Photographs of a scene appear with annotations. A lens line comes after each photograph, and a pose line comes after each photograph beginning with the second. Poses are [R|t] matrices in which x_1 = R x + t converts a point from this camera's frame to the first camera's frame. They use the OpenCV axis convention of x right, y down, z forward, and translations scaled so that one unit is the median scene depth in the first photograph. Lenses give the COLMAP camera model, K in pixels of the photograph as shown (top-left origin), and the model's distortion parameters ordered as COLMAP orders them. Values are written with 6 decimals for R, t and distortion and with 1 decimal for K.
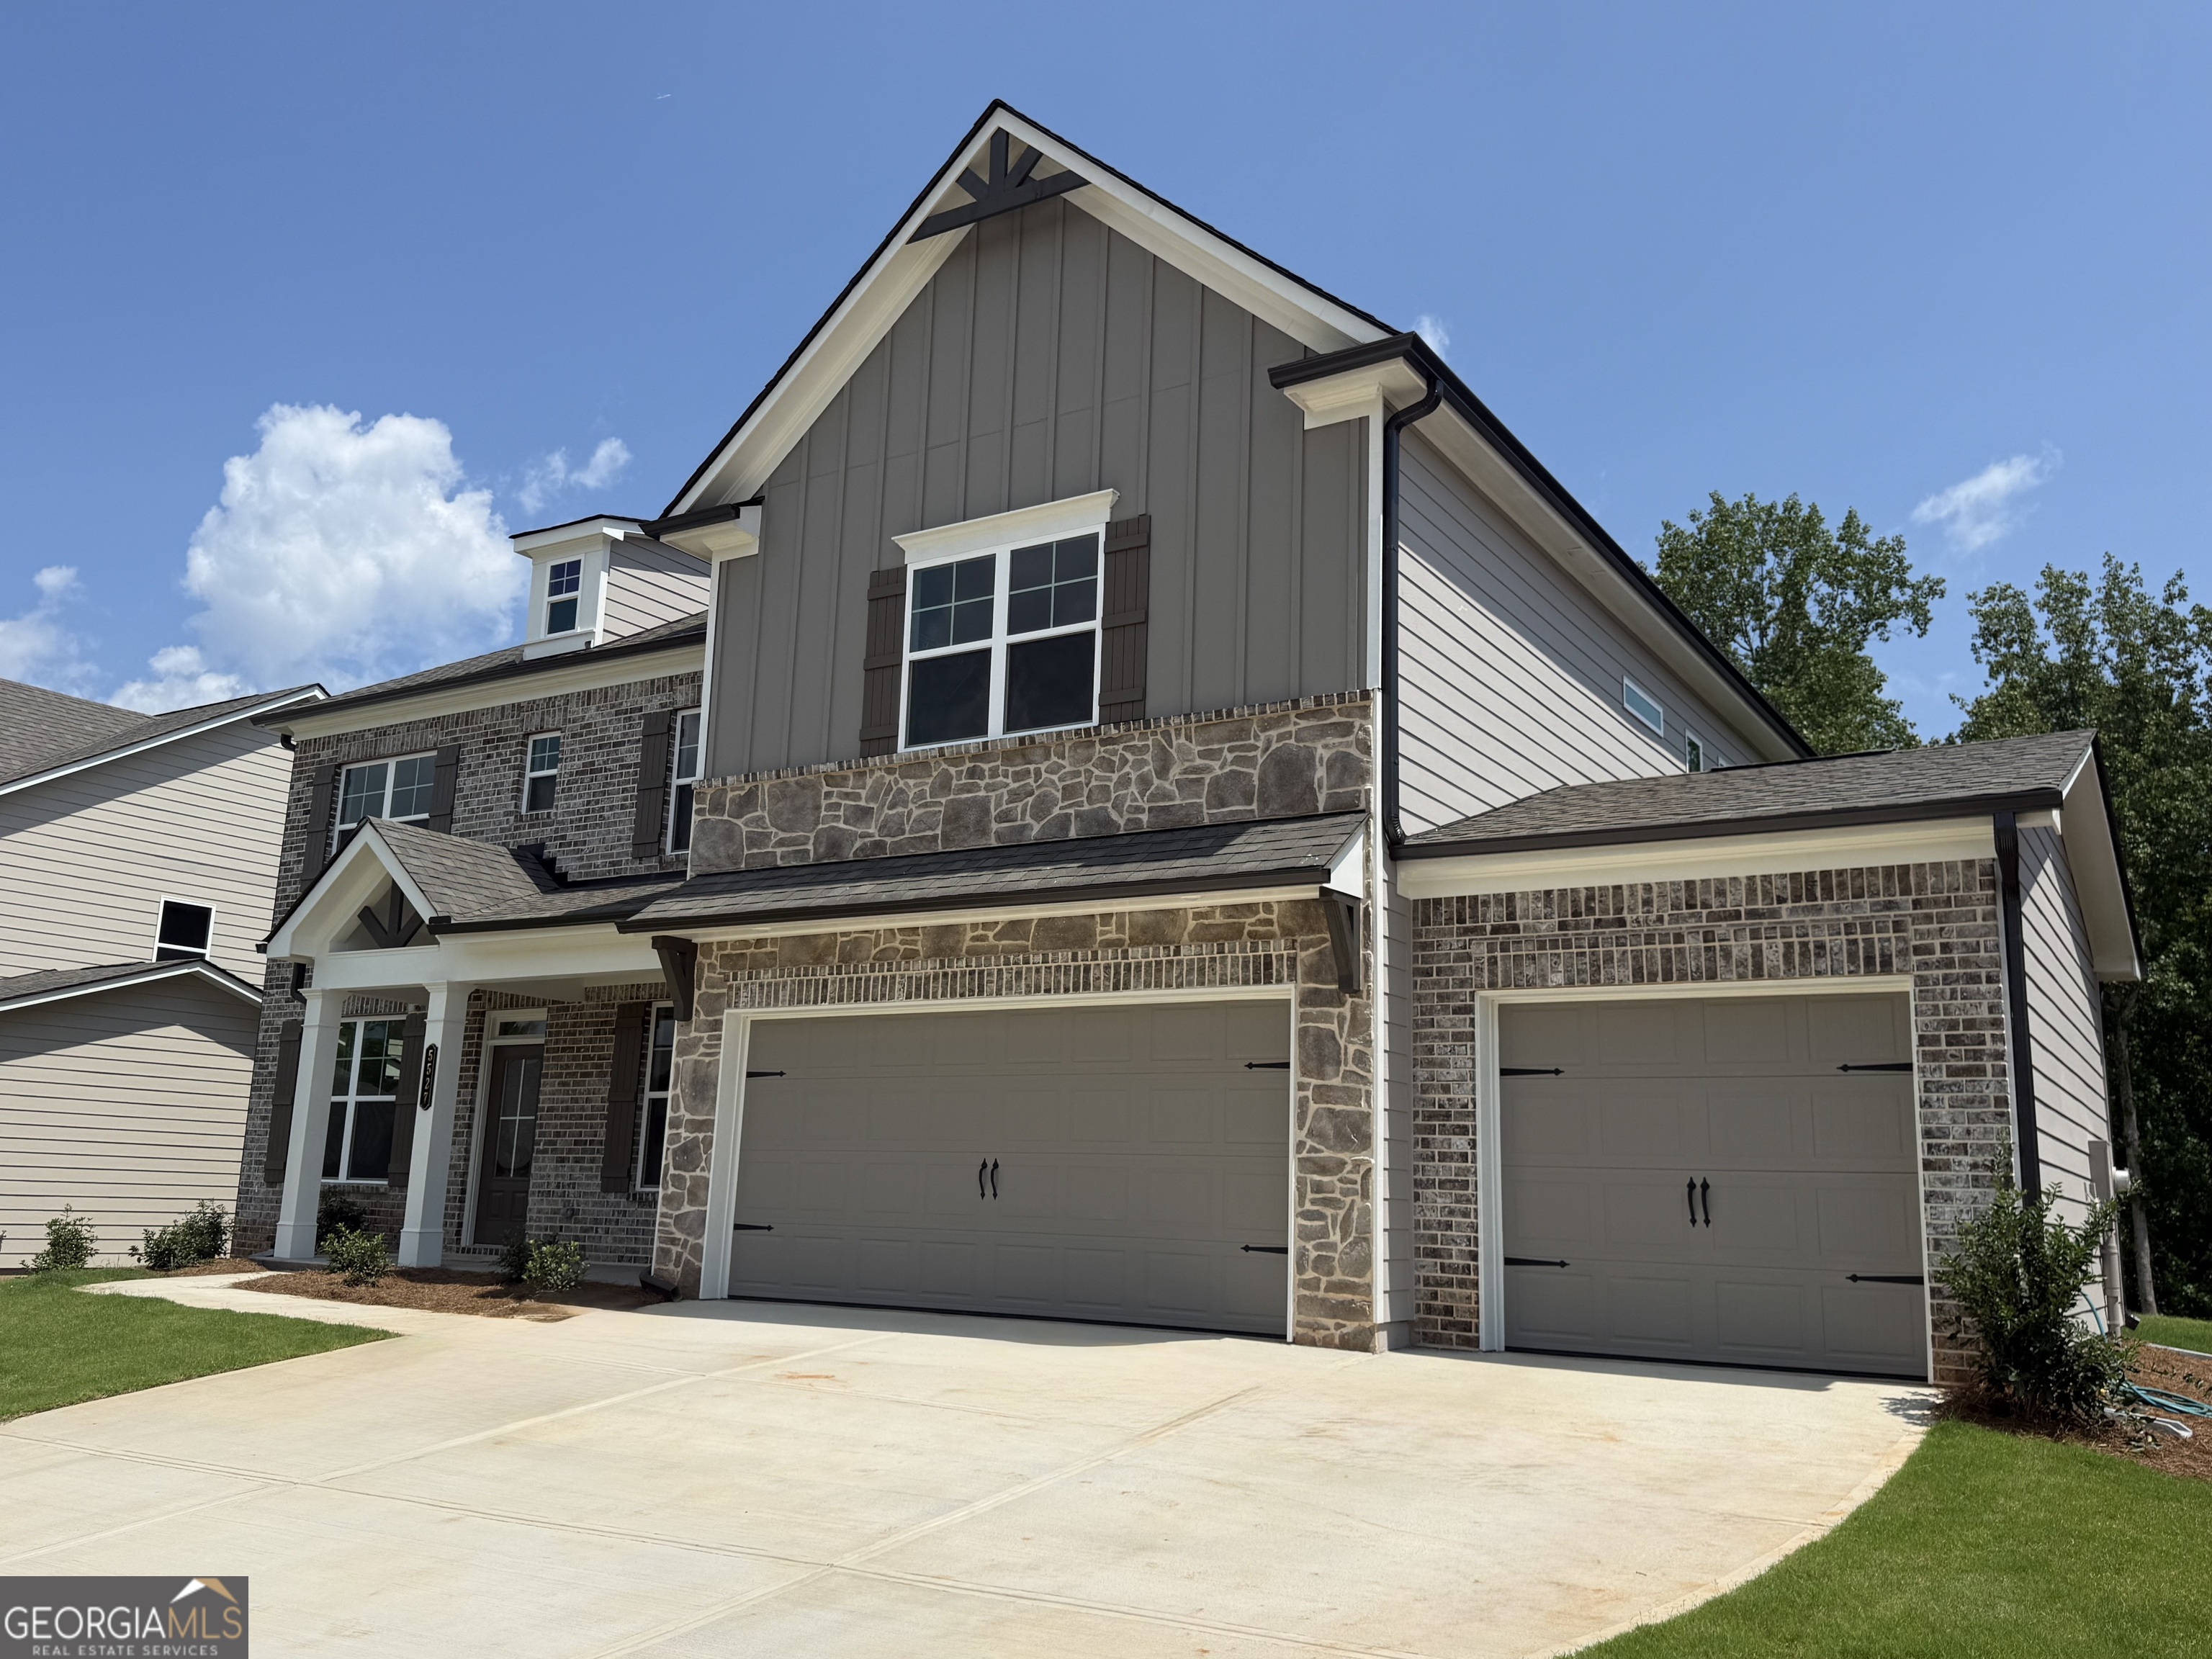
lens RADIAL K [[1793.0, 0, 1104.6], [0, 1793.0, 826.6], [0, 0, 1]] dist [0.102459, -0.002409]
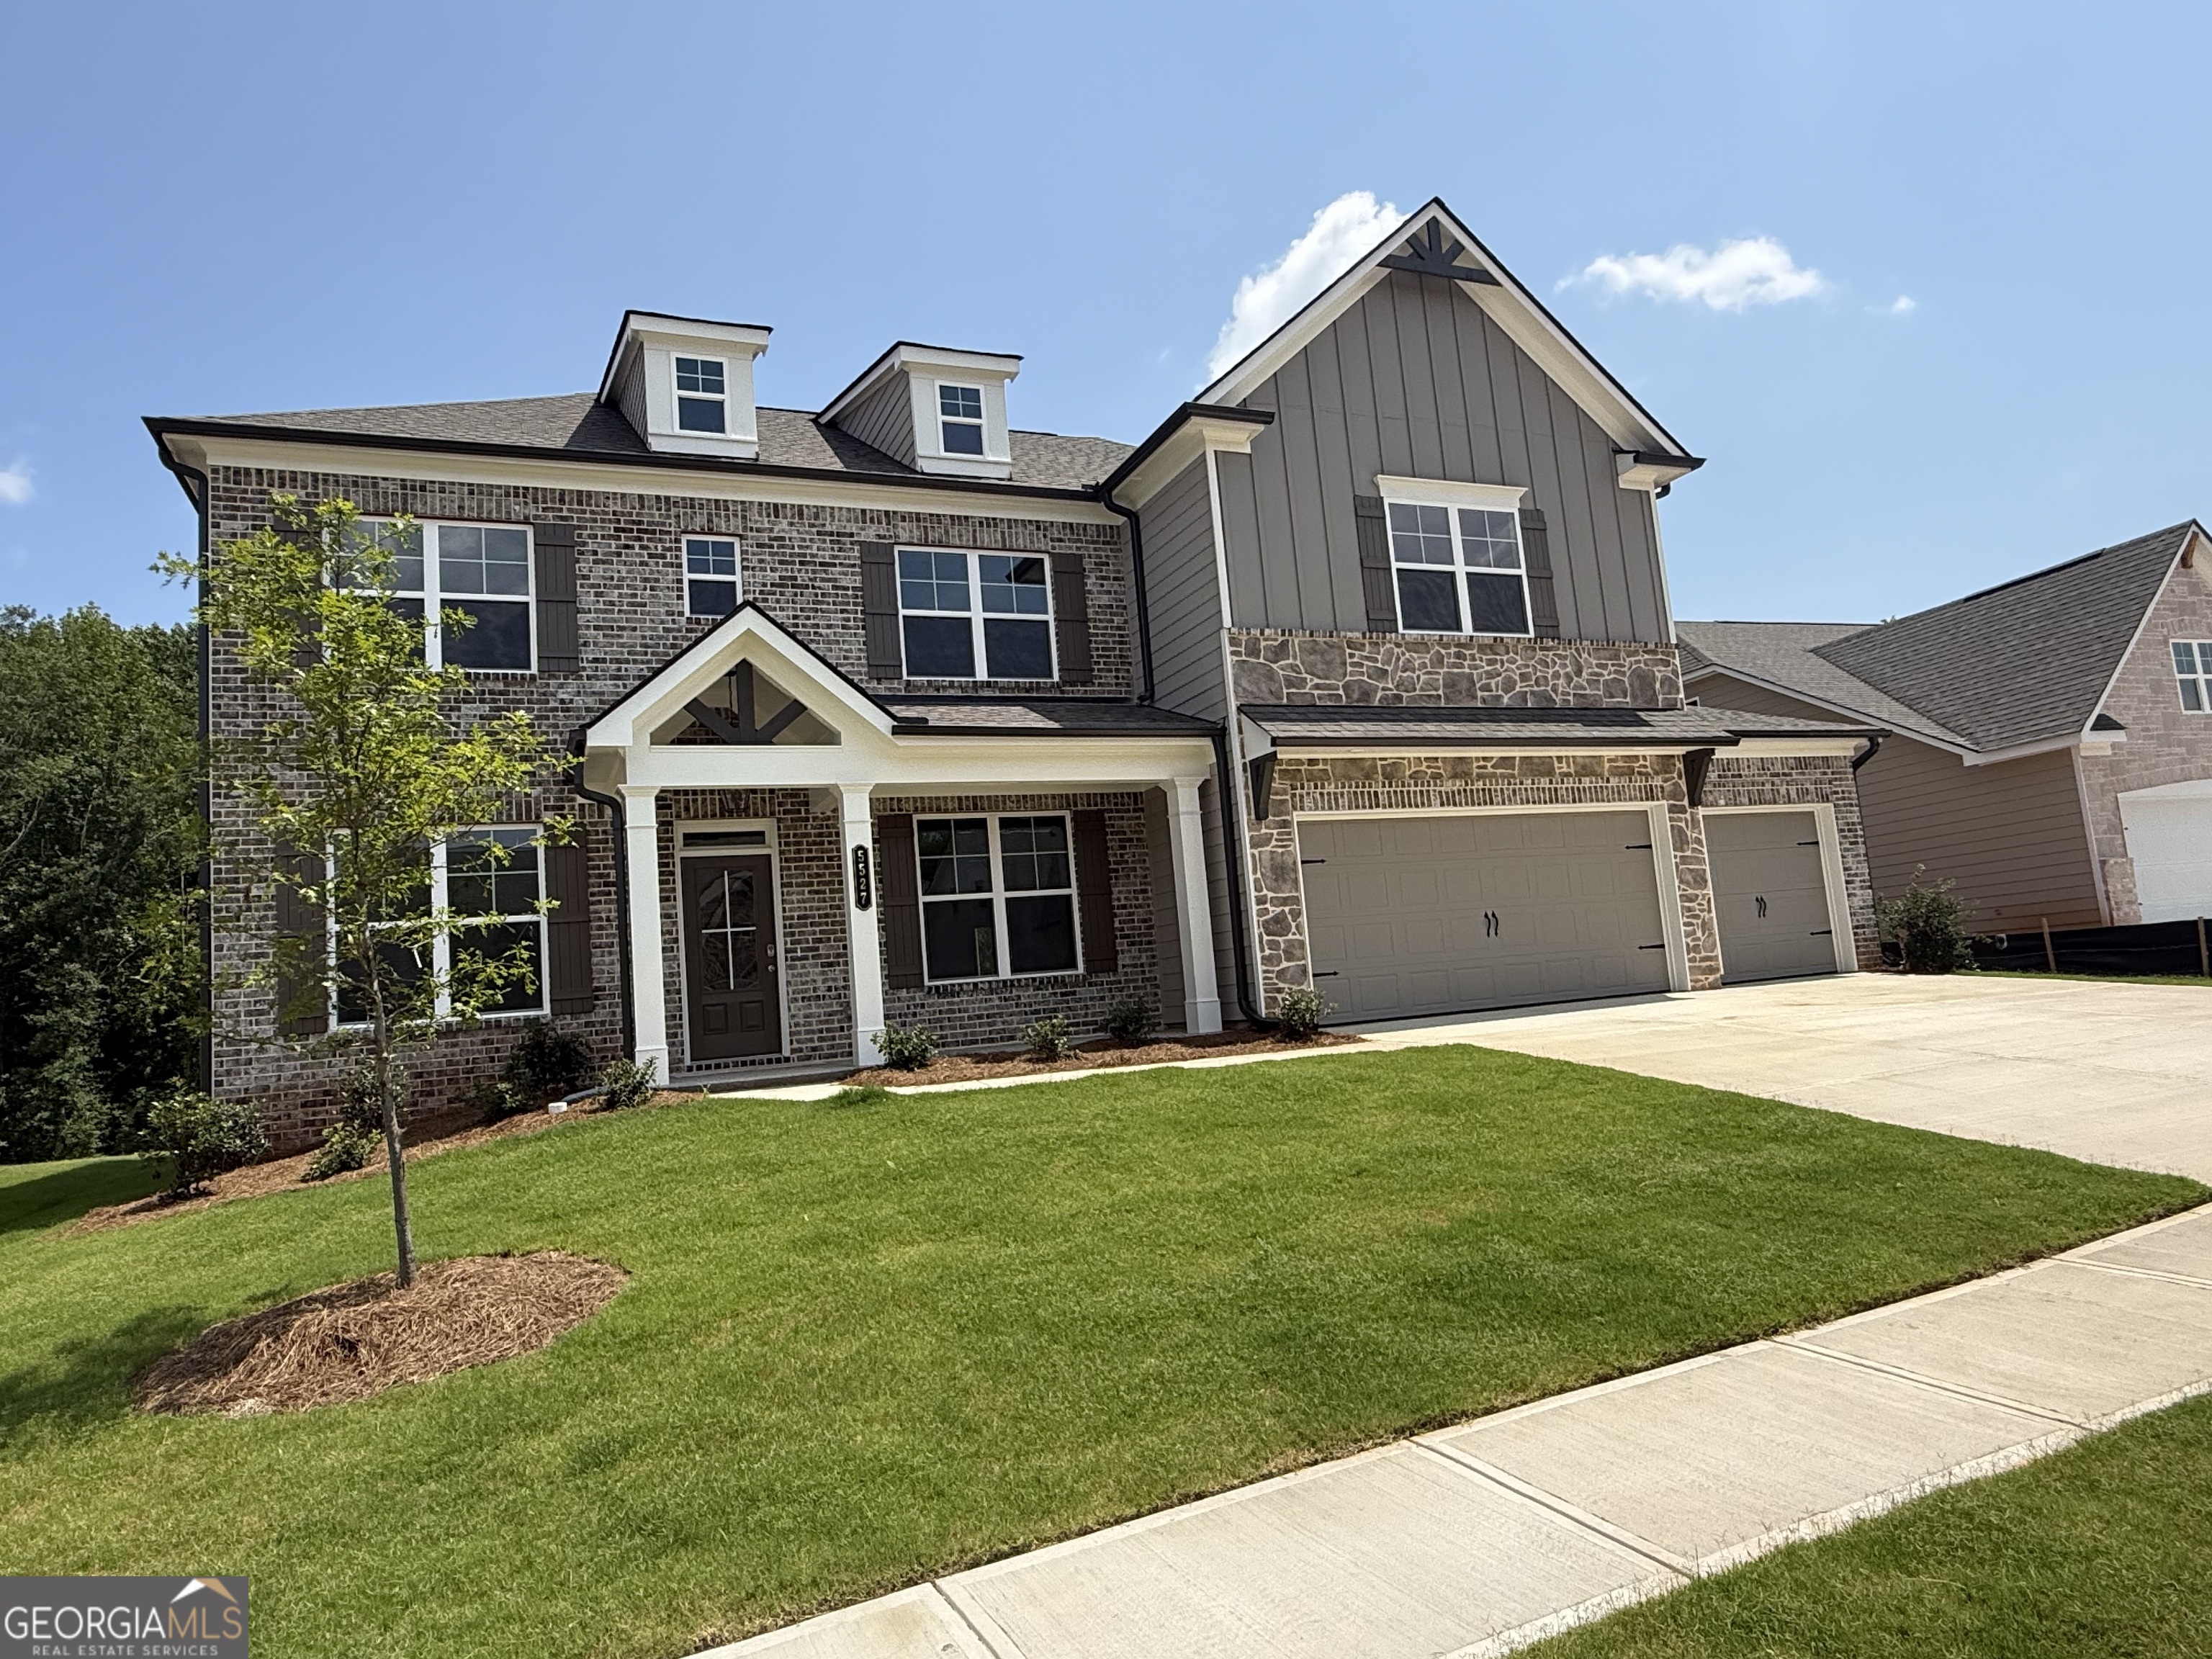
lens RADIAL K [[1364.7, 0, 1105.9], [0, 1364.7, 831.4], [0, 0, 1]] dist [-0.000932, -0.001247]
pose [[0.552426, 0.023475, 0.833231, -1.152855], [-0.068708, 0.997484, 0.017450, 0.113393], [-0.830725, -0.066889, 0.552649, 0.603436]]
